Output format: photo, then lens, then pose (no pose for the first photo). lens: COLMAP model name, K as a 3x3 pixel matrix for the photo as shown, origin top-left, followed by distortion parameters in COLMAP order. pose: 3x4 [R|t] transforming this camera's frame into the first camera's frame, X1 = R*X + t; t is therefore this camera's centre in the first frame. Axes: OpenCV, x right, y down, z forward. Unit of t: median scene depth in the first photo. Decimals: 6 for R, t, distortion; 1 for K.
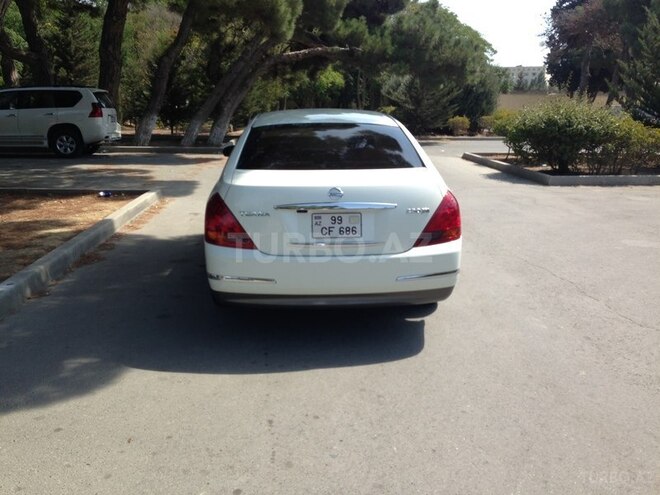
lens RADIAL K [[591.3, 0, 330.0], [0, 591.3, 247.5], [0, 0, 1]] dist [0.105507, -0.171272]
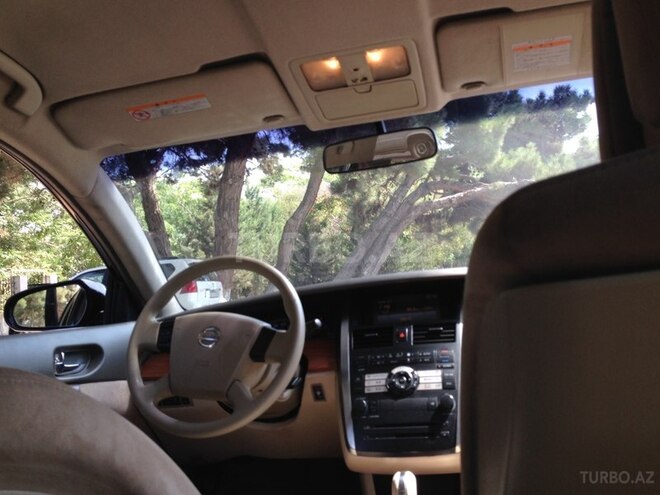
lens RADIAL K [[591.3, 0, 330.0], [0, 591.3, 247.5], [0, 0, 1]] dist [0.105507, -0.171272]
pose [[0.955248, -0.104529, -0.276723, 0.005803], [0.020722, 0.956832, -0.289902, -0.034622], [0.295080, 0.271194, 0.916177, 0.250795]]
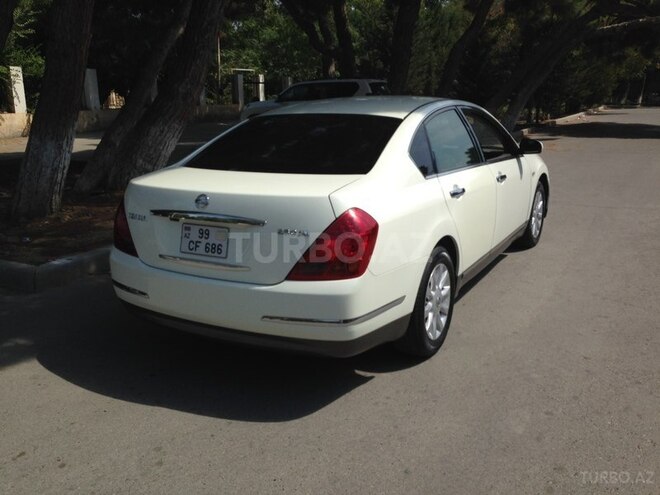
lens RADIAL K [[591.3, 0, 330.0], [0, 591.3, 247.5], [0, 0, 1]] dist [0.105507, -0.171272]
pose [[0.837339, 0.117405, -0.533929, 0.105389], [-0.106444, 0.992988, 0.051416, -0.015600], [0.536222, 0.013780, 0.843965, 0.071157]]
